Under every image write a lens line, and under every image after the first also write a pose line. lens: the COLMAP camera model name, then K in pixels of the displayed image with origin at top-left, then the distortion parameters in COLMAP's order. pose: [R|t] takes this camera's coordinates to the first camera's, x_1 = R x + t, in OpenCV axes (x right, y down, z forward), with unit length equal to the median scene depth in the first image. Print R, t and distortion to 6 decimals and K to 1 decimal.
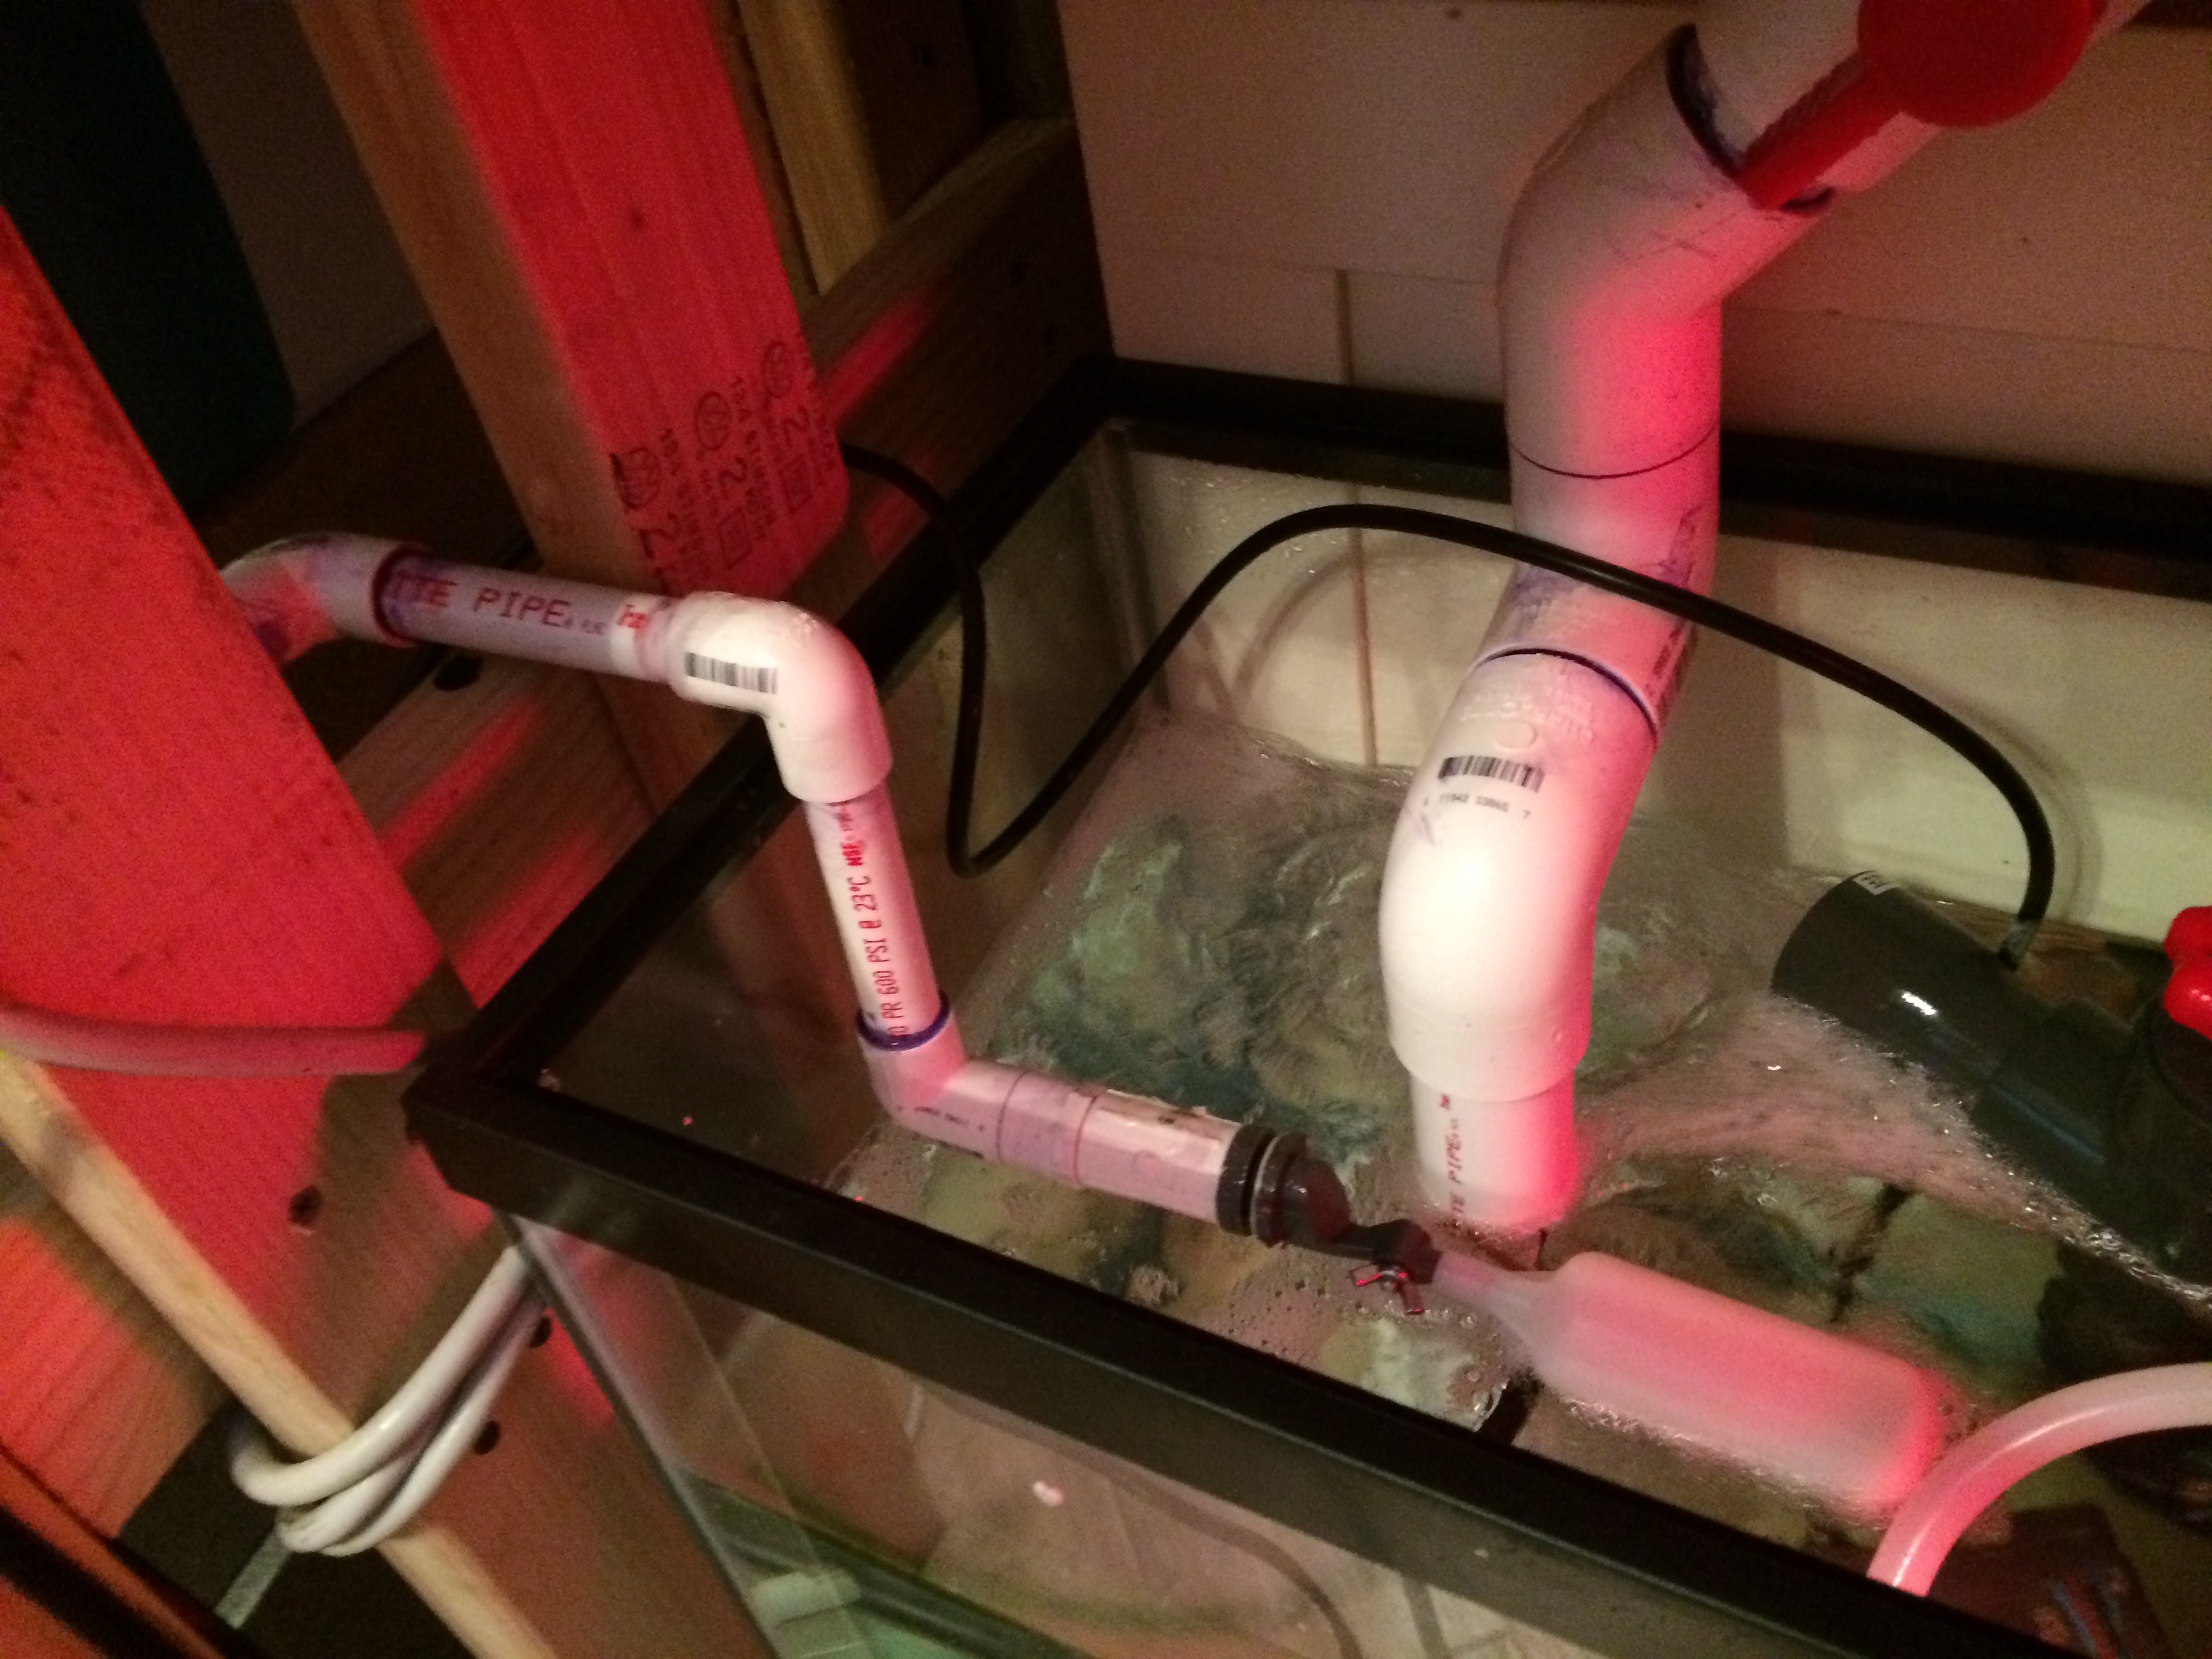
lens RADIAL K [[1840.3, 0, 1106.0], [0, 1840.3, 829.5], [0, 0, 1]] dist [0.002043, -0.010754]
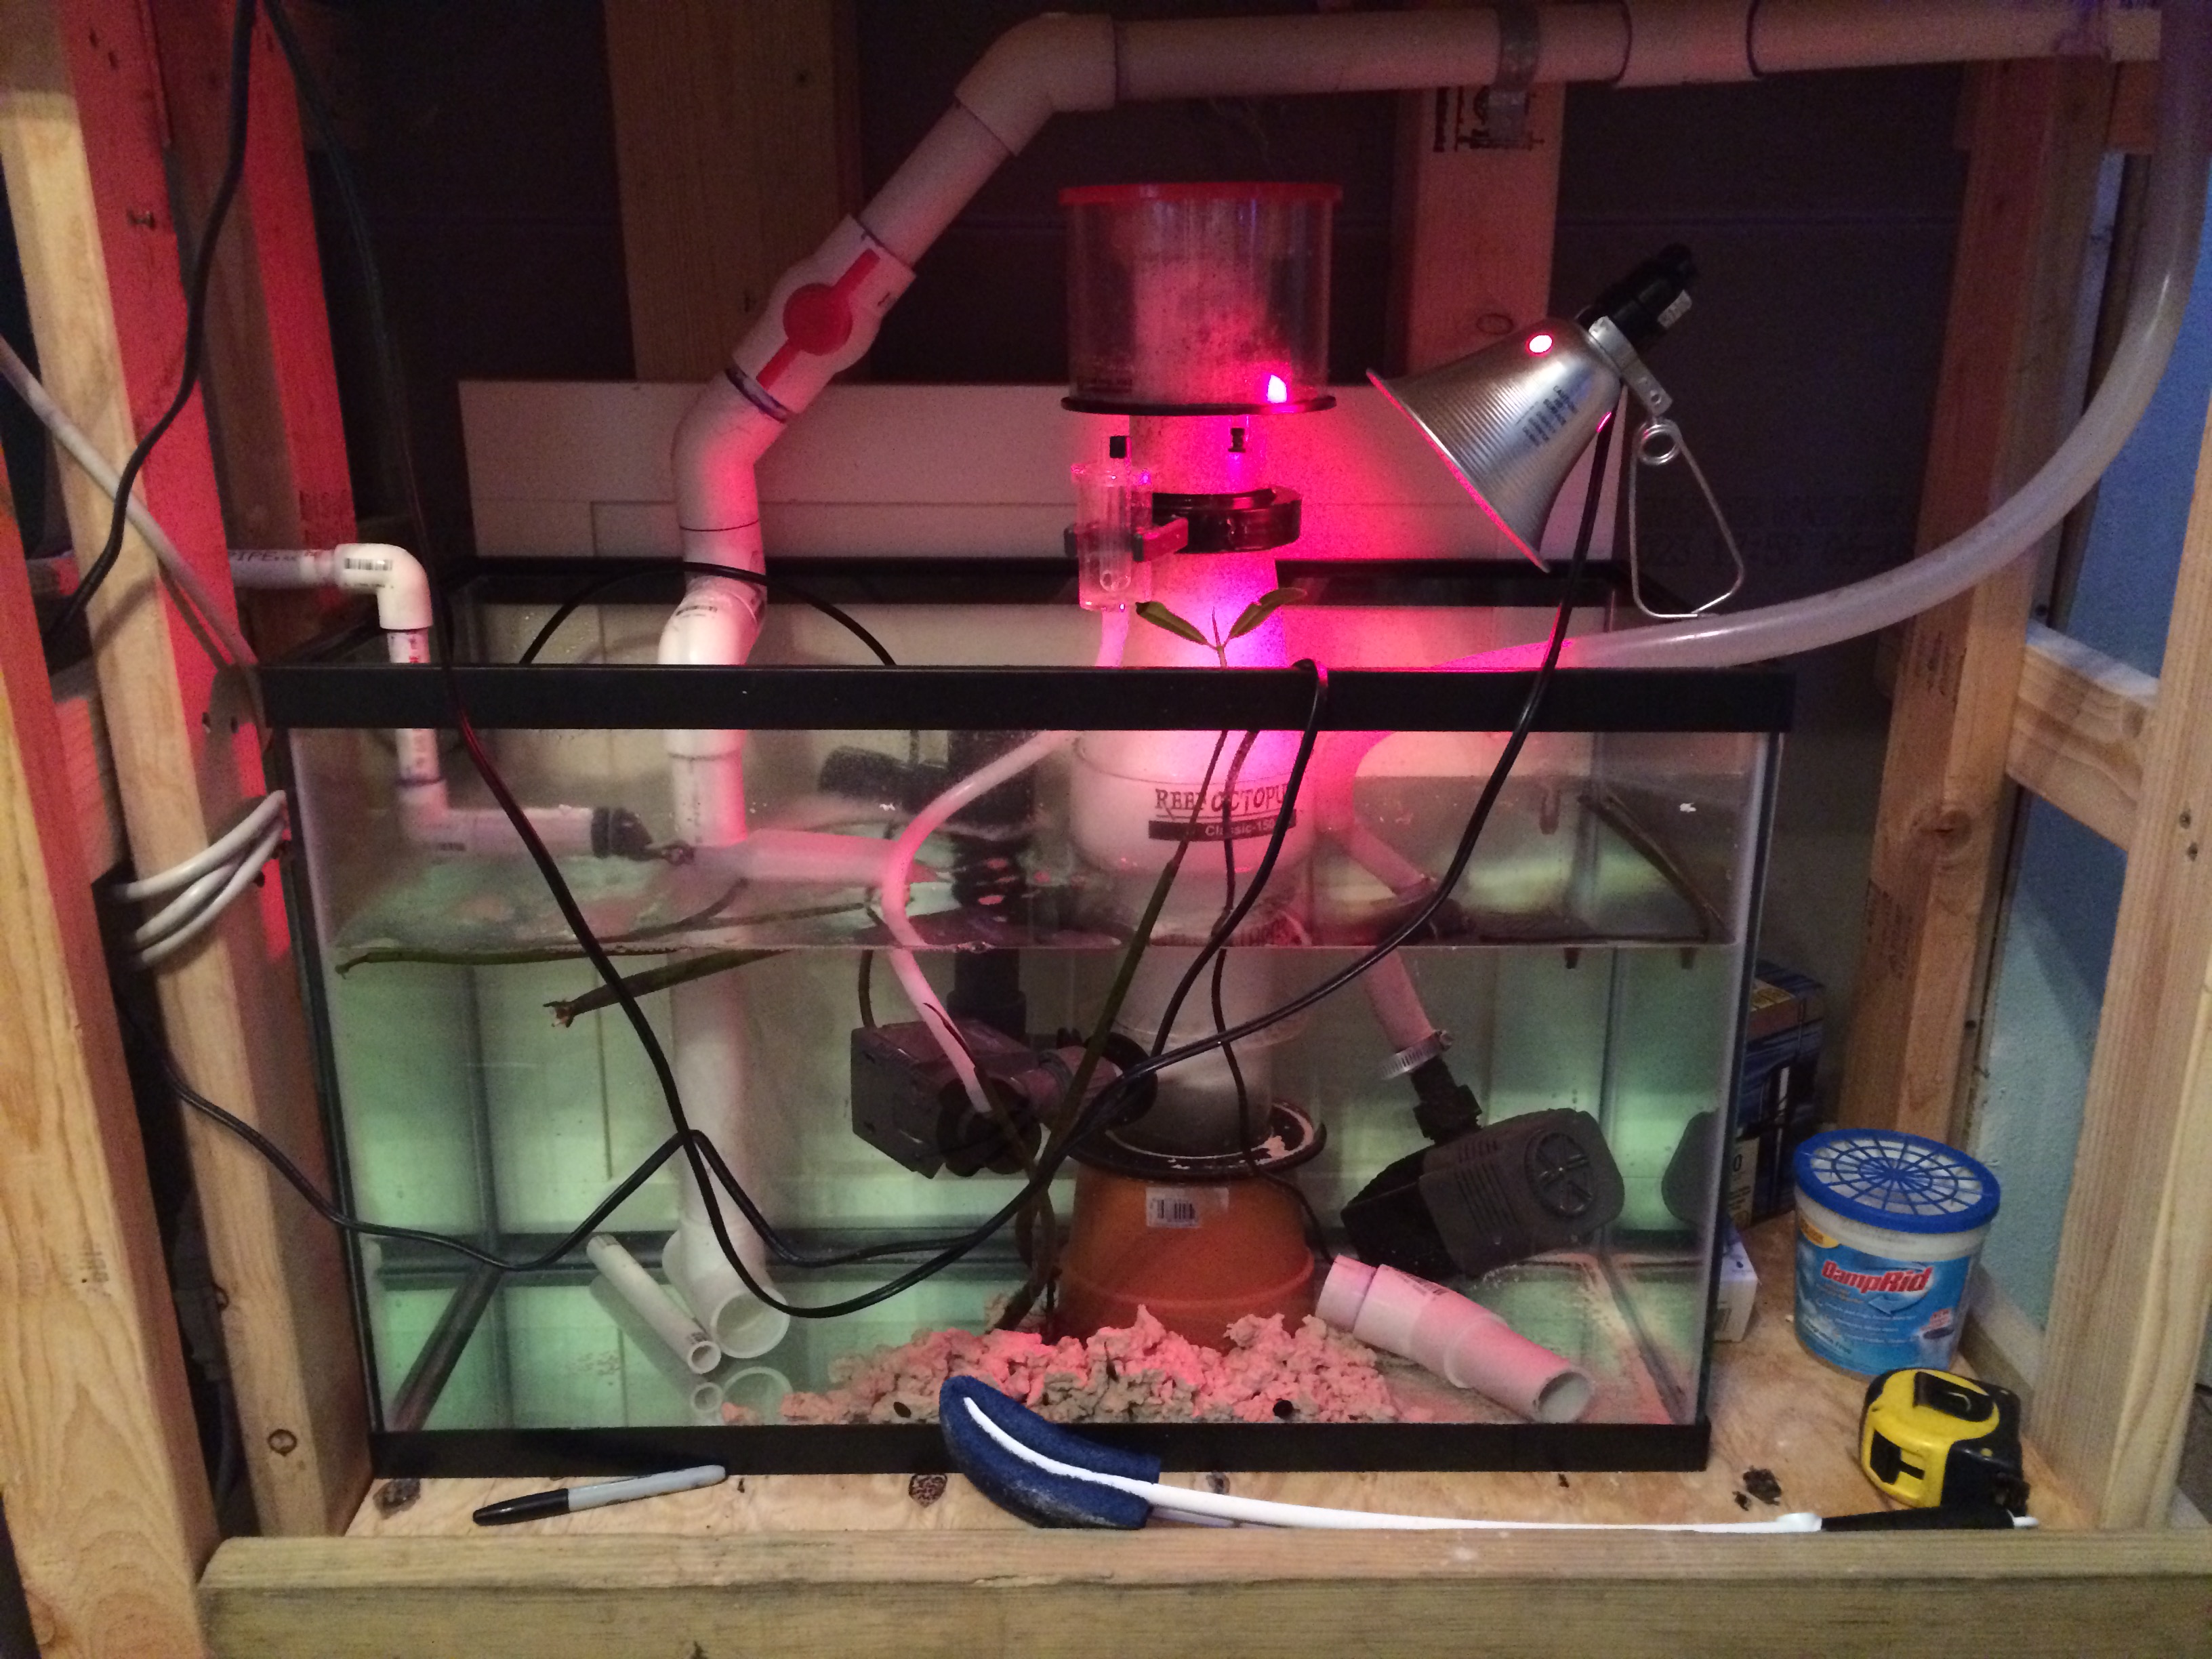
lens RADIAL K [[1840.3, 0, 1106.0], [0, 1840.3, 829.5], [0, 0, 1]] dist [0.002043, -0.010754]
pose [[0.873207, -0.005872, 0.487314, -0.510815], [0.220566, 0.896419, -0.384426, 1.278378], [-0.434580, 0.443169, 0.784055, -1.050640]]
